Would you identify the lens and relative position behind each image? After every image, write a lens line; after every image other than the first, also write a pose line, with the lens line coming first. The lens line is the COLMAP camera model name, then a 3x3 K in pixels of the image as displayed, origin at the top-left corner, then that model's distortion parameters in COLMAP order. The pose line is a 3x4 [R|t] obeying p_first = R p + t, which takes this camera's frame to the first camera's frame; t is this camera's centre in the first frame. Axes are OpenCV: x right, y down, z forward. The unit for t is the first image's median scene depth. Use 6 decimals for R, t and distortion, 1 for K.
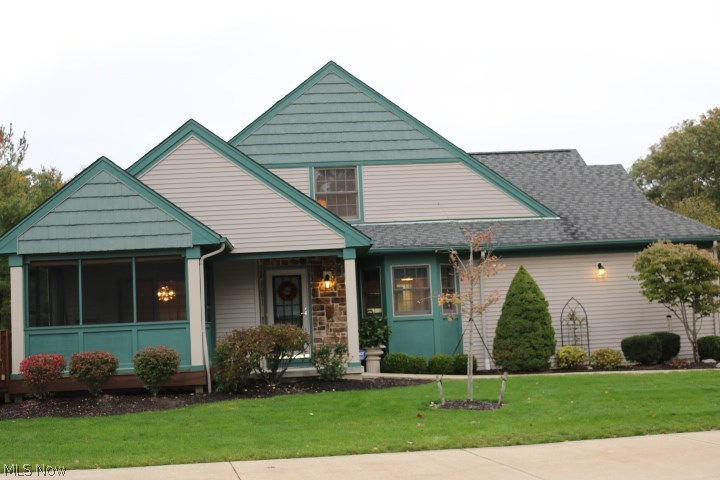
lens RADIAL K [[864.1, 0, 360.0], [0, 864.1, 240.0], [0, 0, 1]] dist [-0.091716, -0.002734]
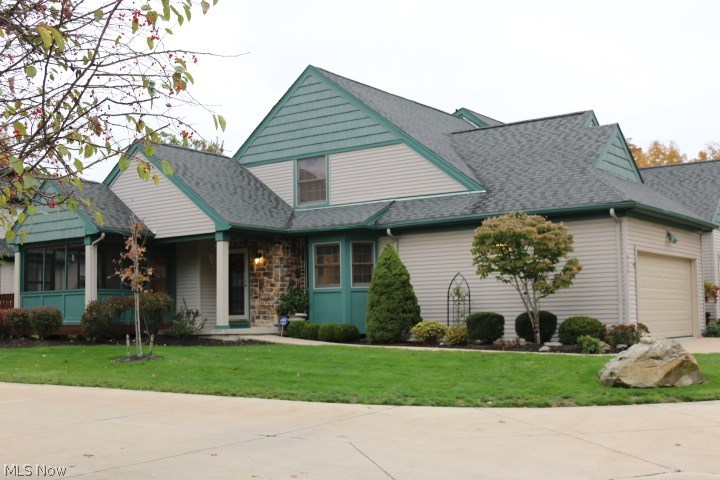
lens RADIAL K [[864.1, 0, 360.0], [0, 864.1, 240.0], [0, 0, 1]] dist [-0.091716, -0.002734]
pose [[0.764086, -0.019704, -0.644814, 0.813637], [0.044043, 0.998795, 0.021670, 0.002659], [0.643609, -0.044957, 0.764033, 0.171875]]
